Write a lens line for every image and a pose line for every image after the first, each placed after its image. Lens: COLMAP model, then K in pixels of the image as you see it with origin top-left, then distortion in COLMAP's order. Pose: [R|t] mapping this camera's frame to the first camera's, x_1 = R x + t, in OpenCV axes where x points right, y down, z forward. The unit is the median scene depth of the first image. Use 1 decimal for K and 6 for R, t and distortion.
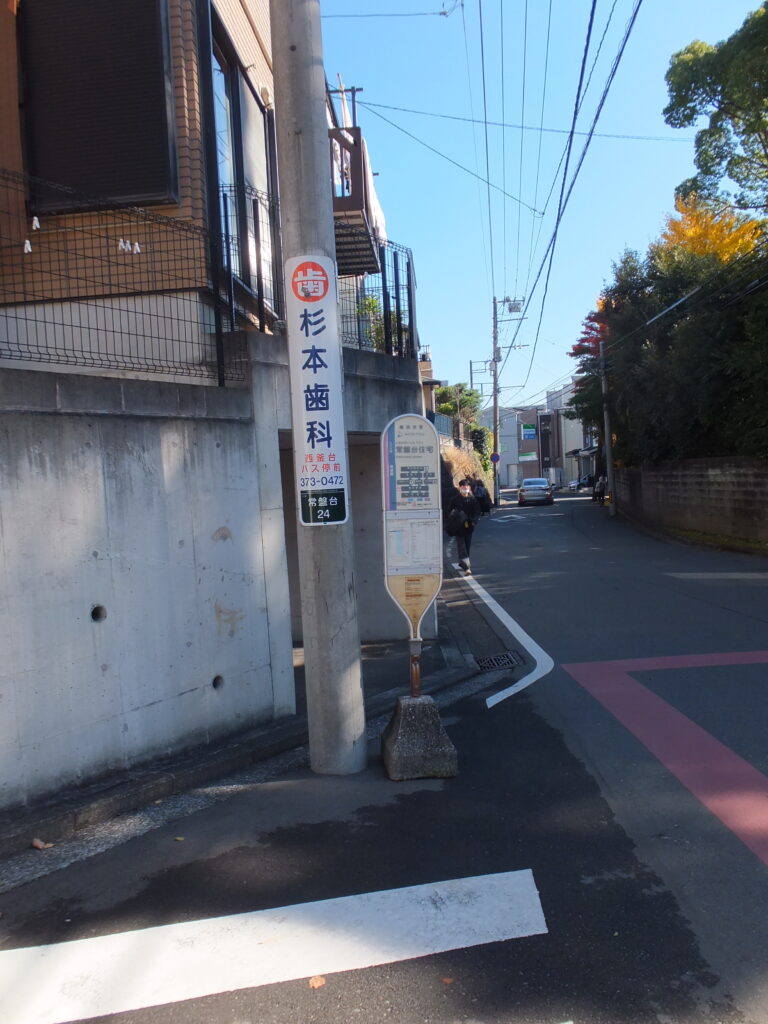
lens RADIAL K [[765.7, 0, 386.1], [0, 765.7, 510.0], [0, 0, 1]] dist [-0.028255, 0.013137]
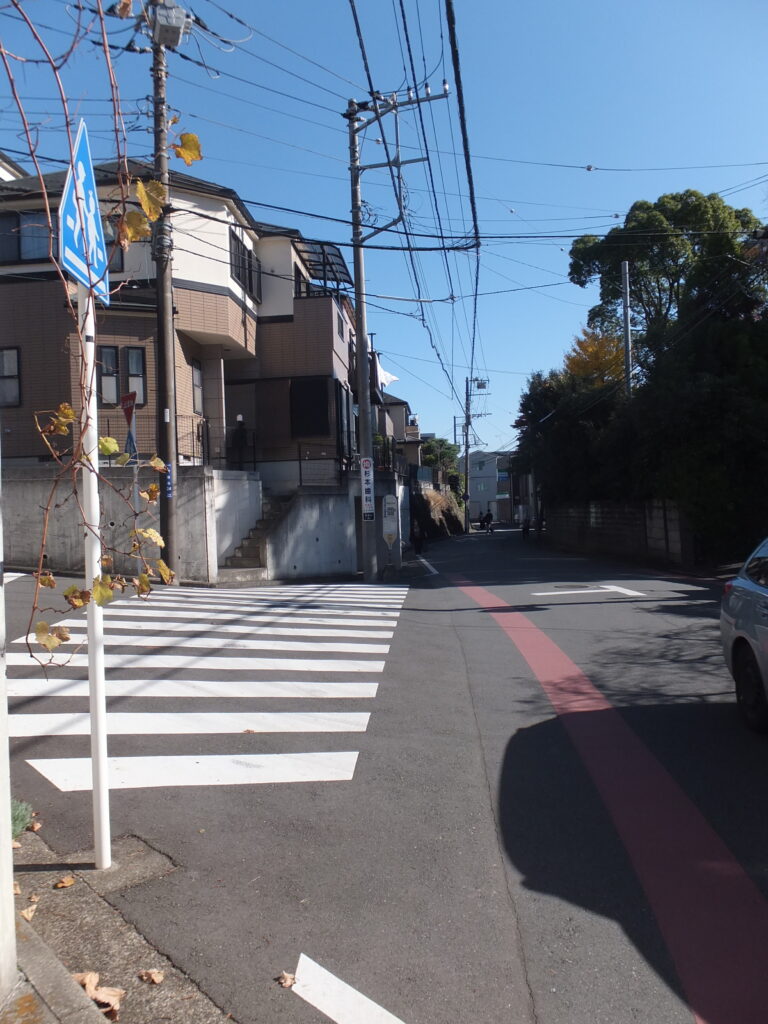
lens RADIAL K [[765.7, 0, 383.6], [0, 765.7, 511.4], [0, 0, 1]] dist [-0.028255, 0.013137]
pose [[0.999889, 0.014929, -0.000060, -0.000140], [-0.014919, 0.999006, -0.042009, 0.019052], [-0.000567, 0.042005, 0.999117, -0.425572]]
